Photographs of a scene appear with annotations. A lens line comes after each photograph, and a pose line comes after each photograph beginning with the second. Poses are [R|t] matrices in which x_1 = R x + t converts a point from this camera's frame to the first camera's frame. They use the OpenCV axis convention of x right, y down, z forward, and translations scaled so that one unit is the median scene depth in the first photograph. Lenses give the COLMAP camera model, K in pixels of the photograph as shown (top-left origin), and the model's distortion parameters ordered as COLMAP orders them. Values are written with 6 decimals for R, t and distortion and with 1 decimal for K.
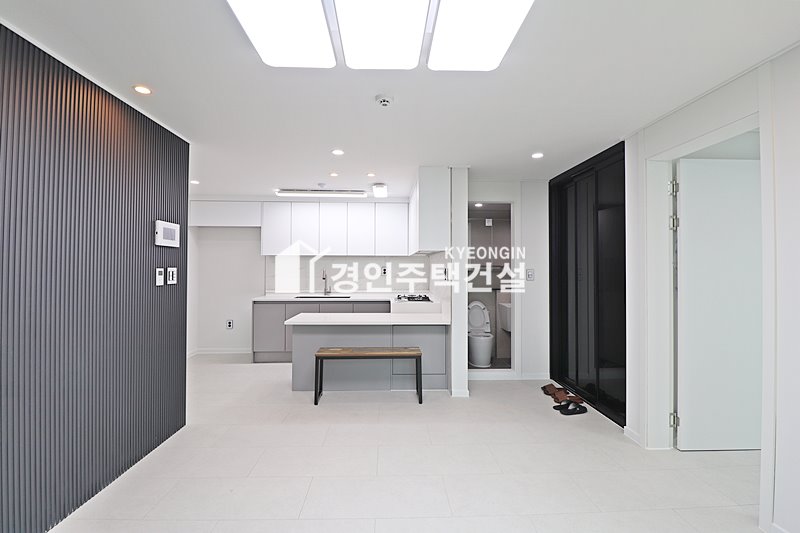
lens RADIAL K [[371.4, 0, 399.6], [0, 371.4, 261.1], [0, 0, 1]] dist [0.000534, -0.014252]
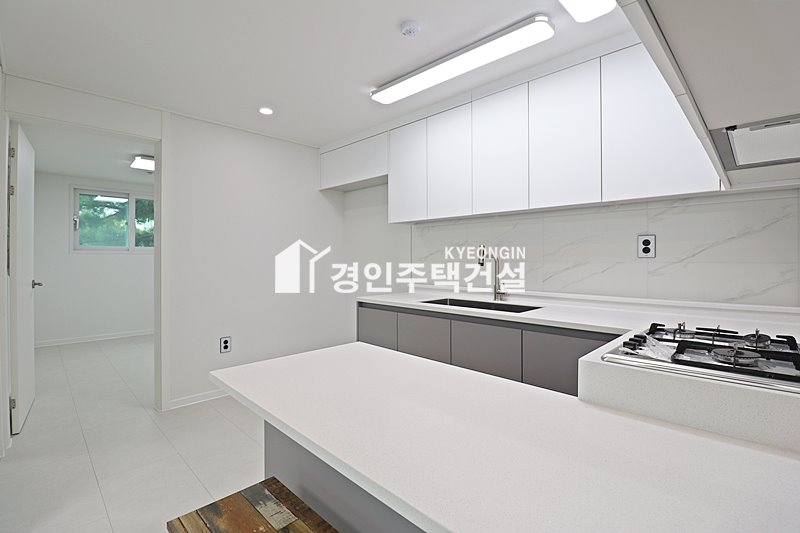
lens RADIAL K [[375.0, 0, 400.8], [0, 375.0, 260.3], [0, 0, 1]] dist [0.000221, -0.014315]
pose [[0.682993, -0.003351, -0.730417, 0.096576], [0.016631, 0.999802, 0.010965, 0.051452], [0.730236, -0.019636, 0.682913, 0.880374]]
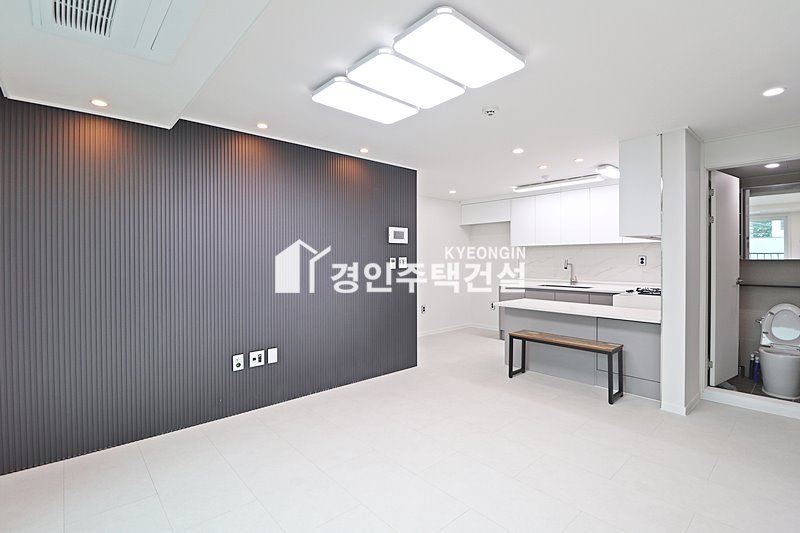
lens RADIAL K [[375.0, 0, 400.8], [0, 375.0, 260.3], [0, 0, 1]] dist [0.000221, -0.014315]
pose [[0.642889, -0.000905, -0.765959, 0.406937], [0.018400, 0.999729, 0.014263, 0.005856], [0.765739, -0.023263, 0.642731, 0.017152]]
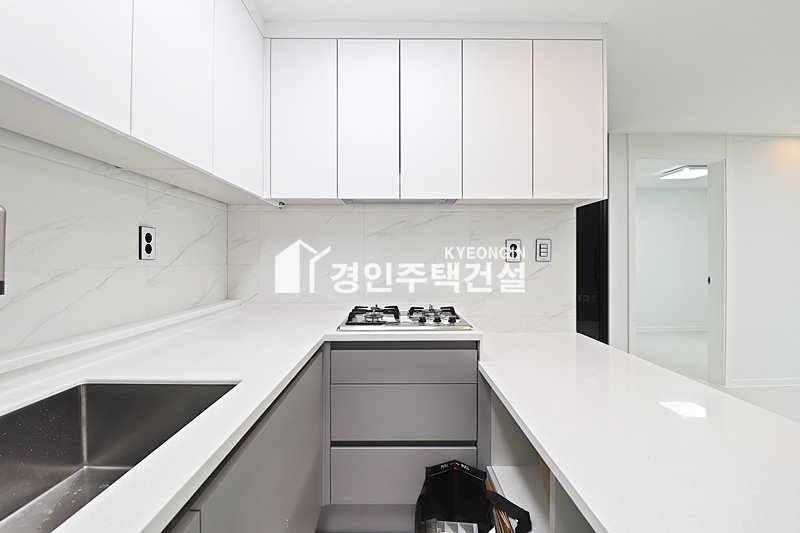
lens RADIAL K [[367.7, 0, 400.2], [0, 367.7, 259.1], [0, 0, 1]] dist [0.000458, -0.013674]
pose [[0.027384, -0.004191, 0.999616, -0.433457], [-0.018668, 0.999815, 0.004703, 0.052650], [-0.999451, -0.018790, 0.027301, 1.264269]]
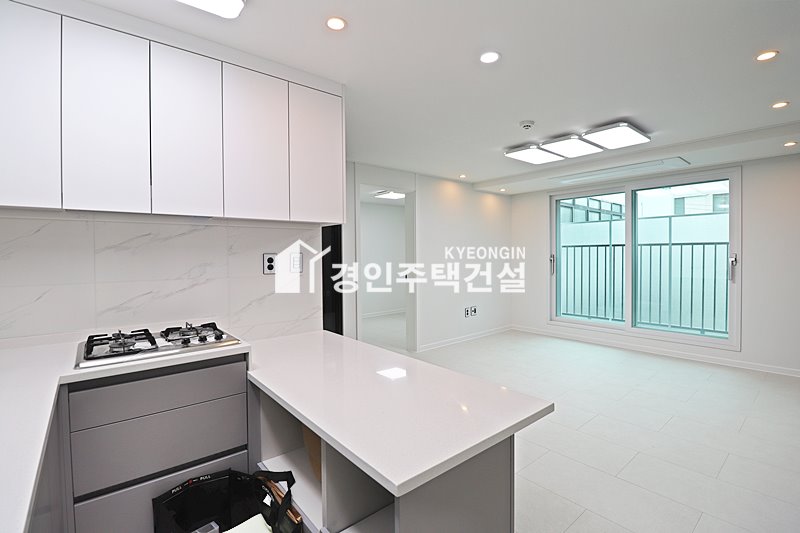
lens RADIAL K [[367.7, 0, 400.2], [0, 367.7, 259.1], [0, 0, 1]] dist [0.000458, -0.013674]
pose [[-0.615217, -0.009629, 0.788299, -0.487247], [-0.008677, 0.999948, 0.005442, 0.026363], [-0.788310, -0.003492, -0.615268, 1.314624]]
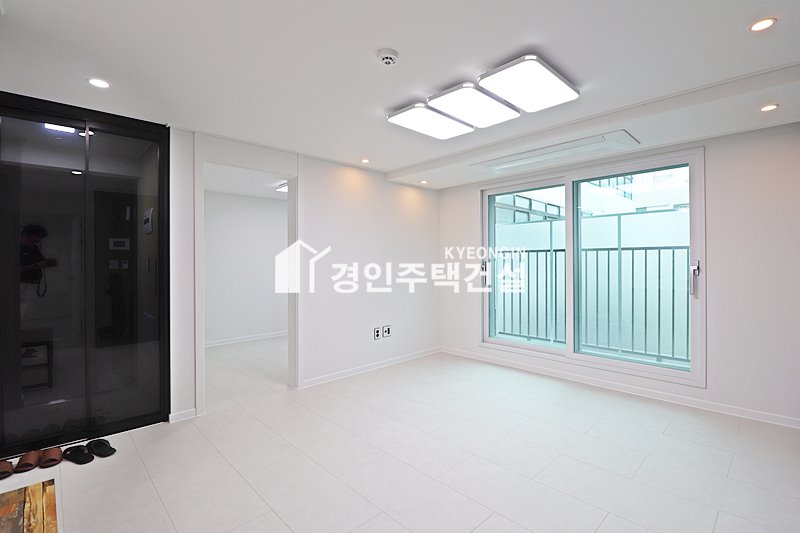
lens RADIAL K [[367.7, 0, 400.2], [0, 367.7, 259.1], [0, 0, 1]] dist [0.000458, -0.013674]
pose [[-0.664926, 0.005605, 0.746888, -0.419120], [-0.012491, 0.999749, -0.018623, 0.028974], [-0.746805, -0.021713, -0.664689, 0.929424]]
